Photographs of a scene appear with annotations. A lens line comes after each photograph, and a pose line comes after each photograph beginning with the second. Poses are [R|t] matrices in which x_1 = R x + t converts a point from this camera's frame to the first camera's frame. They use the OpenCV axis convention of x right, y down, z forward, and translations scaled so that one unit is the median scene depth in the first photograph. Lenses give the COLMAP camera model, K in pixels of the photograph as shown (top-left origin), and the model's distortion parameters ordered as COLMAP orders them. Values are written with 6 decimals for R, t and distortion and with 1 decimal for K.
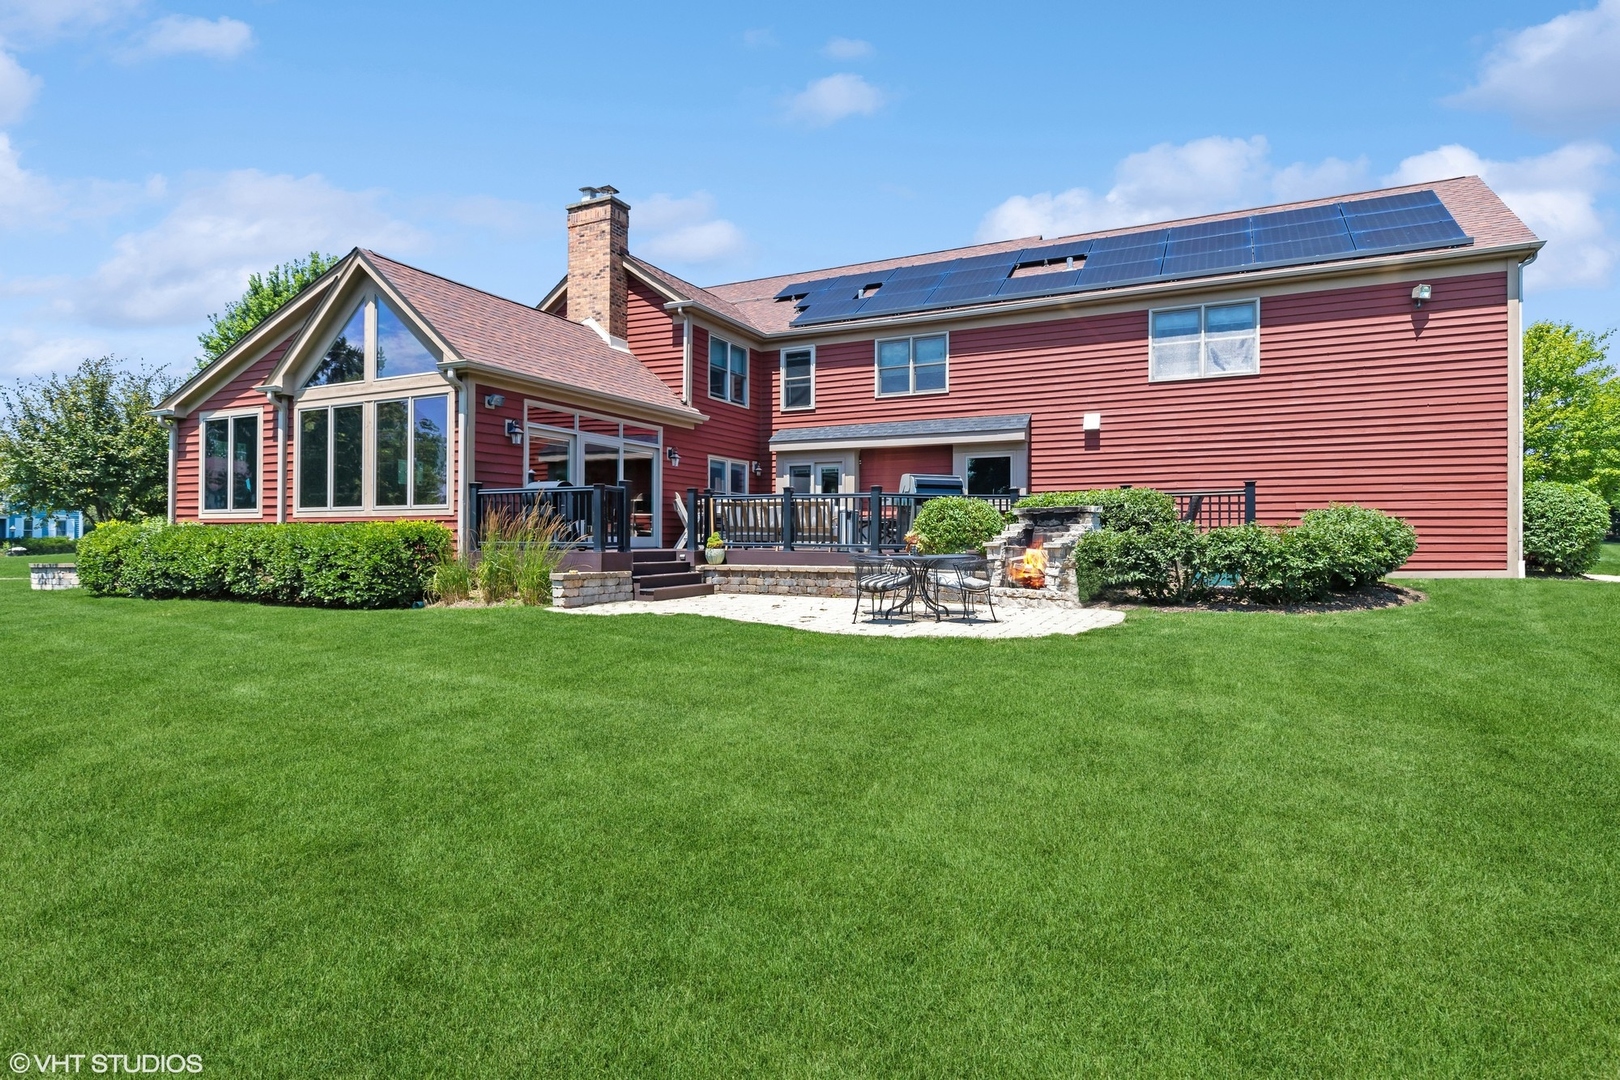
lens RADIAL K [[860.9, 0, 817.5], [0, 860.9, 536.4], [0, 0, 1]] dist [-0.003320, -0.000286]
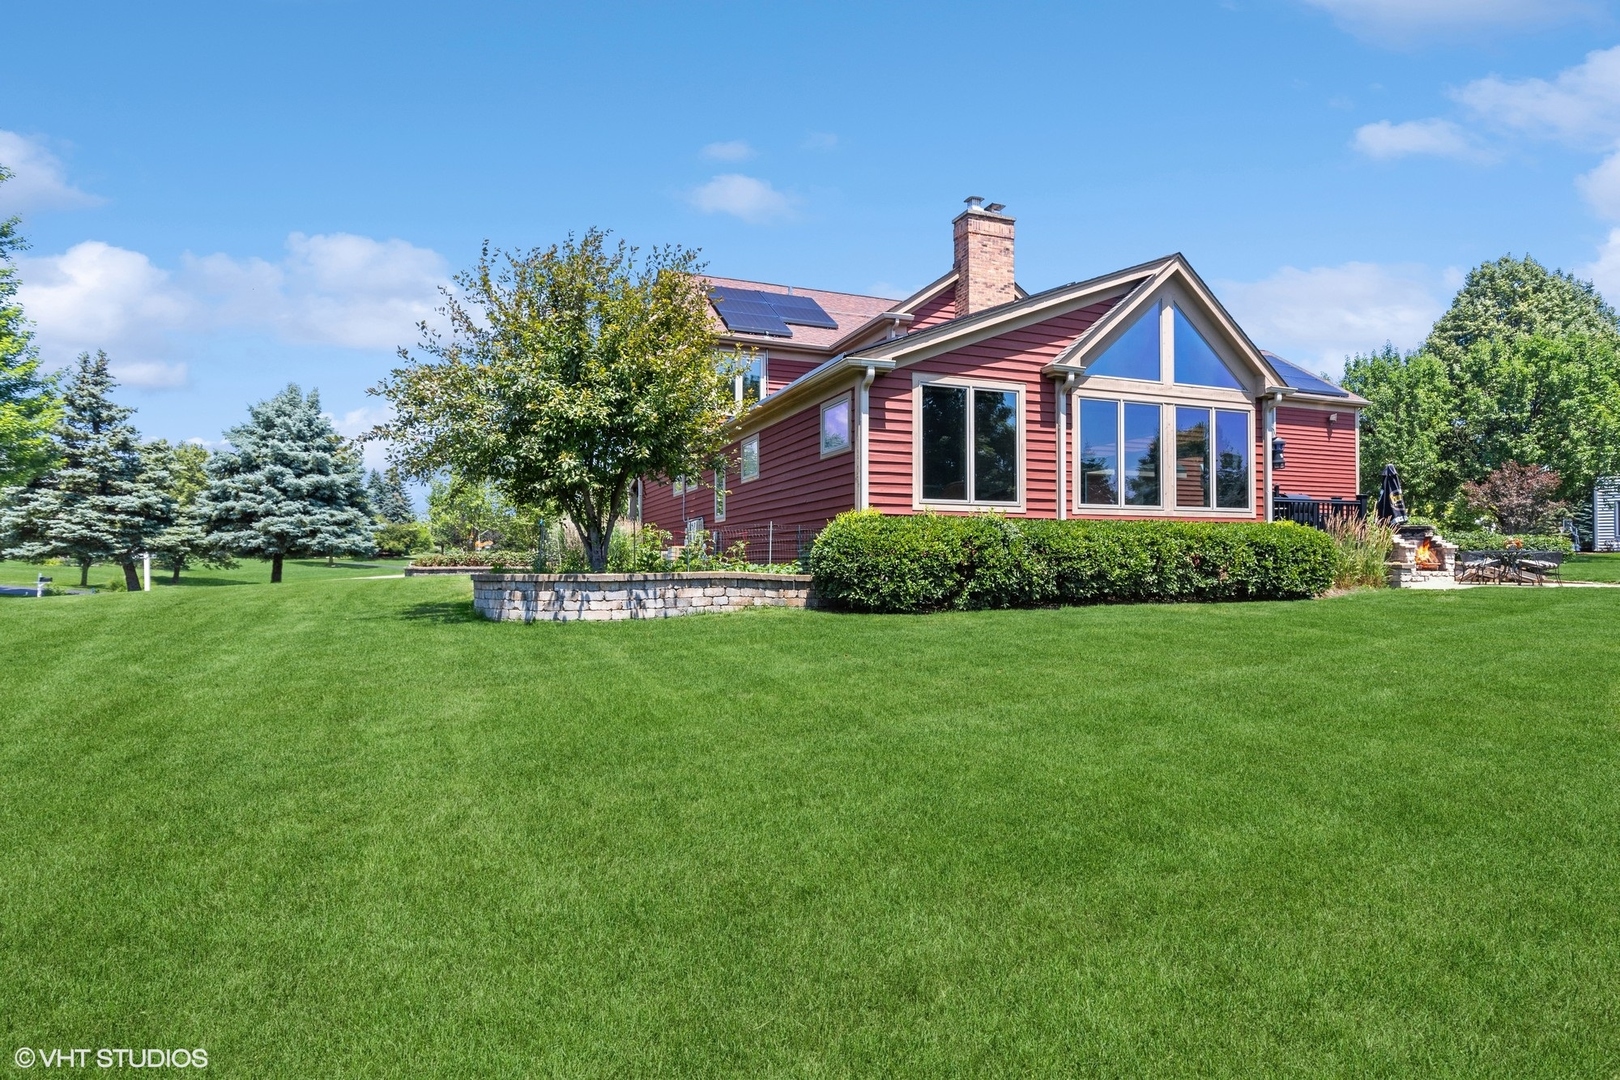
lens RADIAL K [[860.9, 0, 798.1], [0, 860.9, 567.1], [0, 0, 1]] dist [-0.003320, -0.000286]
pose [[0.664698, -0.008741, 0.747061, -1.395373], [0.000404, 0.999936, 0.011341, 0.022631], [-0.747112, -0.007236, 0.664658, 0.572207]]
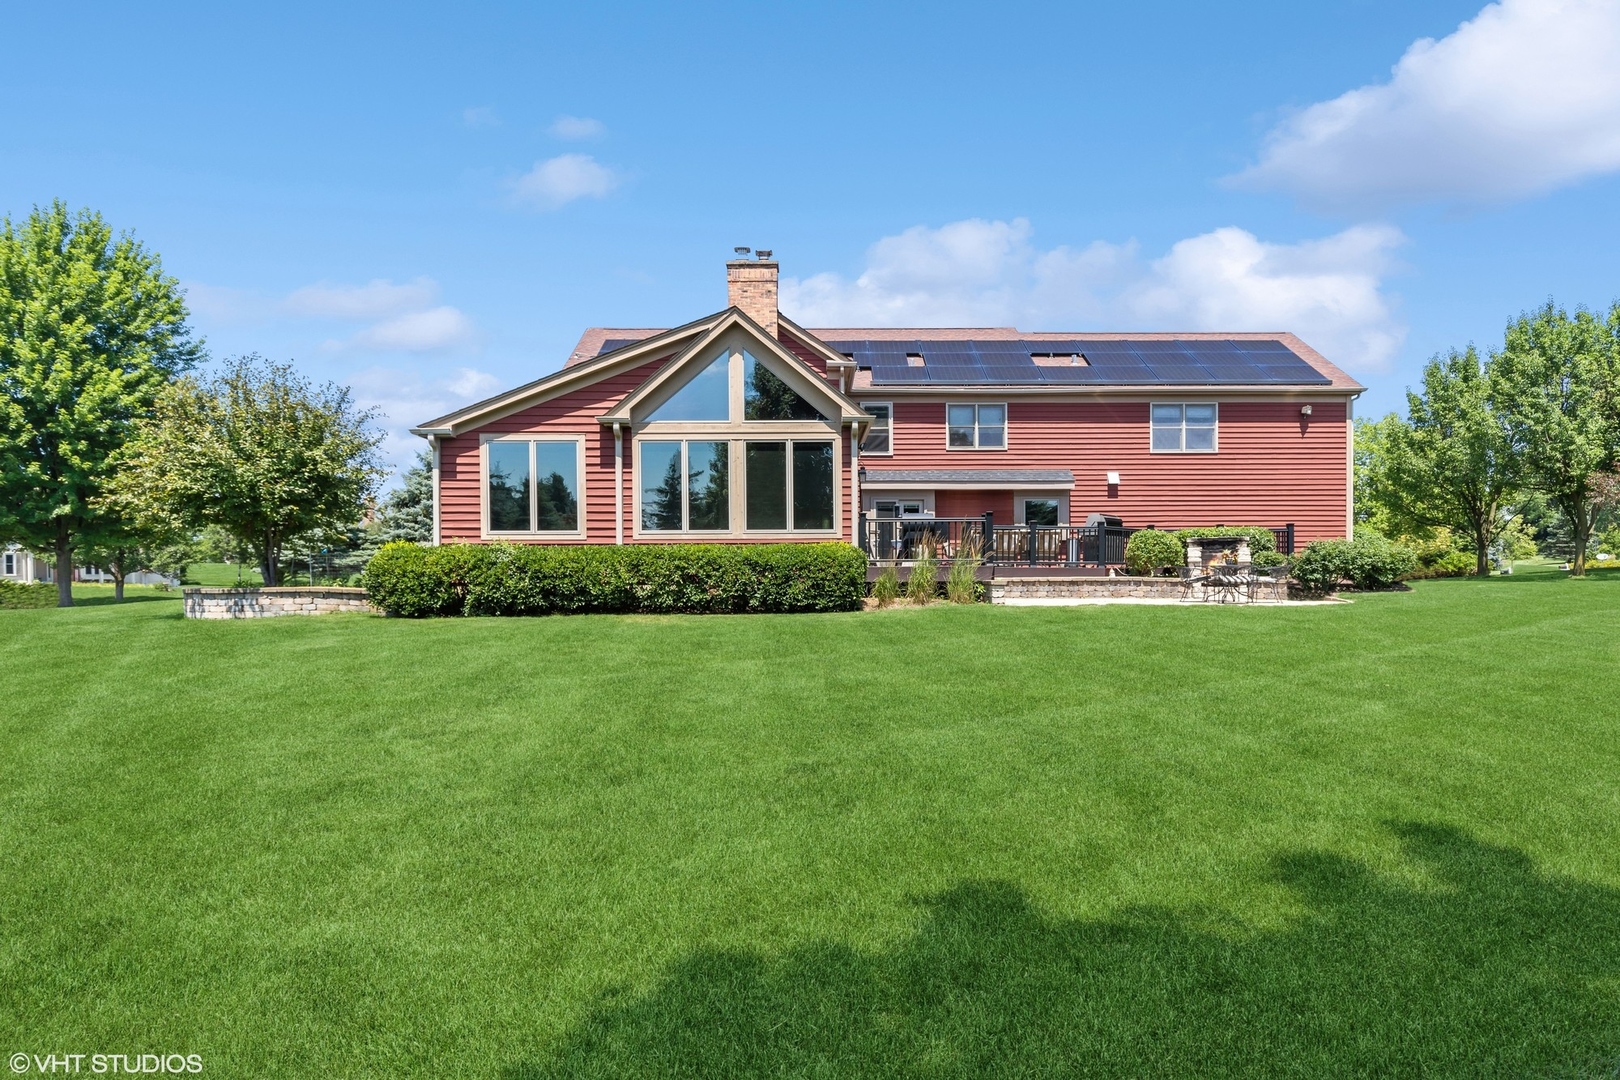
lens RADIAL K [[932.6, 0, 809.4], [0, 932.6, 585.8], [0, 0, 1]] dist [-0.001819, -0.000575]
pose [[0.890137, -0.011446, 0.455549, -0.892048], [0.005179, 0.999874, 0.015003, 0.019454], [-0.455663, -0.010995, 0.890084, -0.147824]]
